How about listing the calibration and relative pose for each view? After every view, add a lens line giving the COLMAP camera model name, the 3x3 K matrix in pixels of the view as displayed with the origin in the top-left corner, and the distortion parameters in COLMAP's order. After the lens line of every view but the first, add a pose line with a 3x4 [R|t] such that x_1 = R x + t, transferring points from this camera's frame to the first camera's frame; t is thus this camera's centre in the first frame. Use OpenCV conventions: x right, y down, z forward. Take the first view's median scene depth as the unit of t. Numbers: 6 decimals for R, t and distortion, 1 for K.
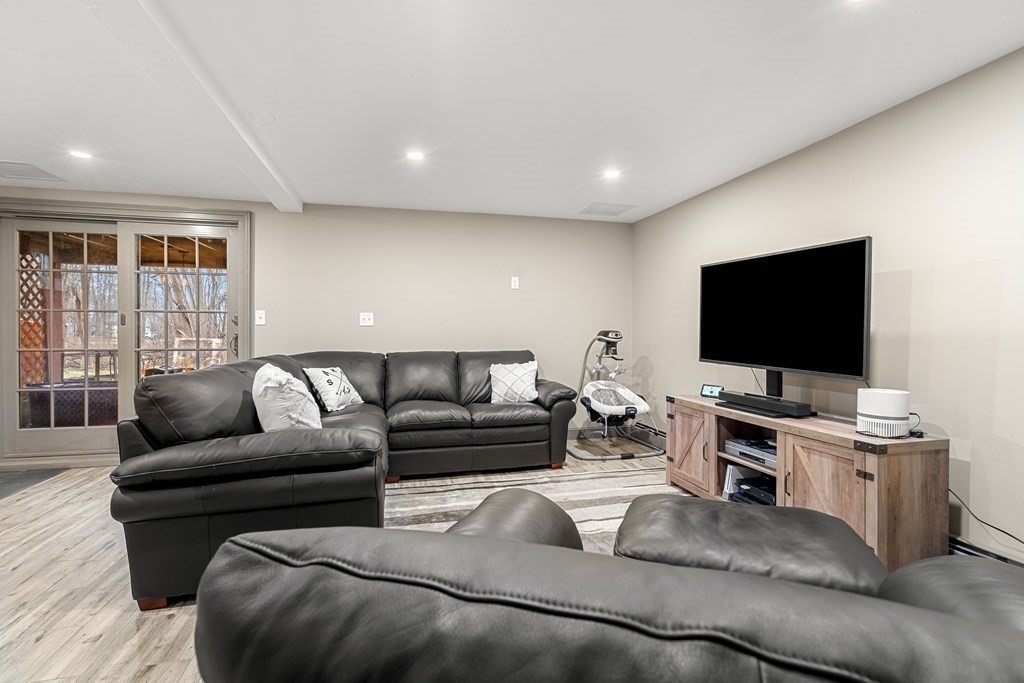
lens RADIAL K [[472.1, 0, 507.0], [0, 472.1, 337.9], [0, 0, 1]] dist [-0.004209, 0.000910]
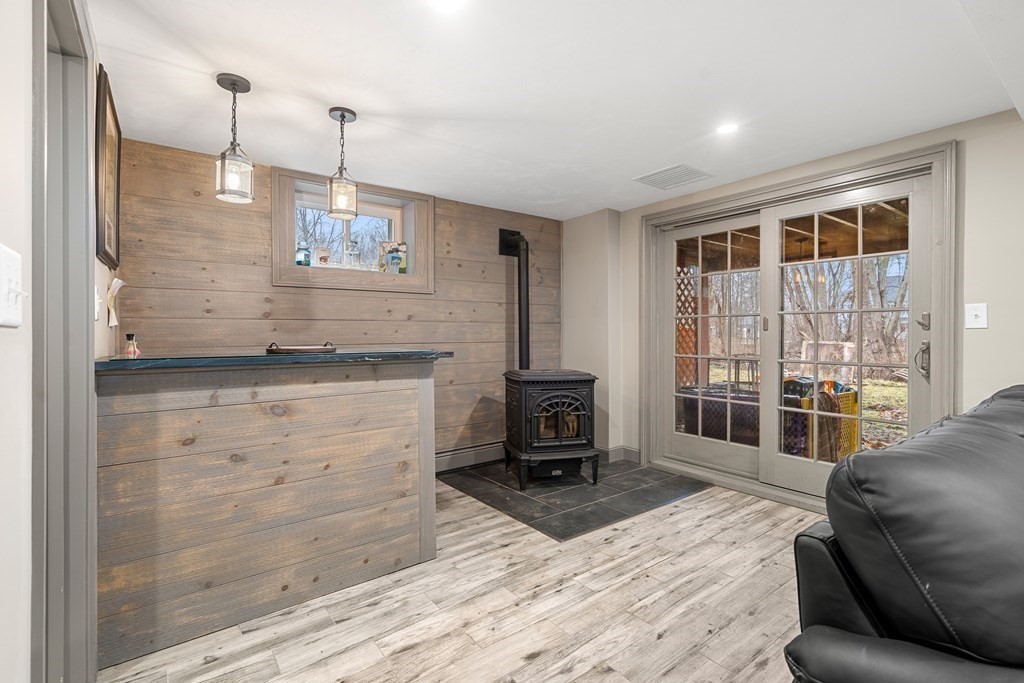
lens RADIAL K [[472.1, 0, 507.1], [0, 472.1, 336.9], [0, 0, 1]] dist [-0.004209, 0.000910]
pose [[0.398853, 0.003490, -0.917008, -0.218845], [-0.006946, 0.999976, 0.000785, -0.013300], [0.916989, 0.006056, 0.398867, 0.231113]]
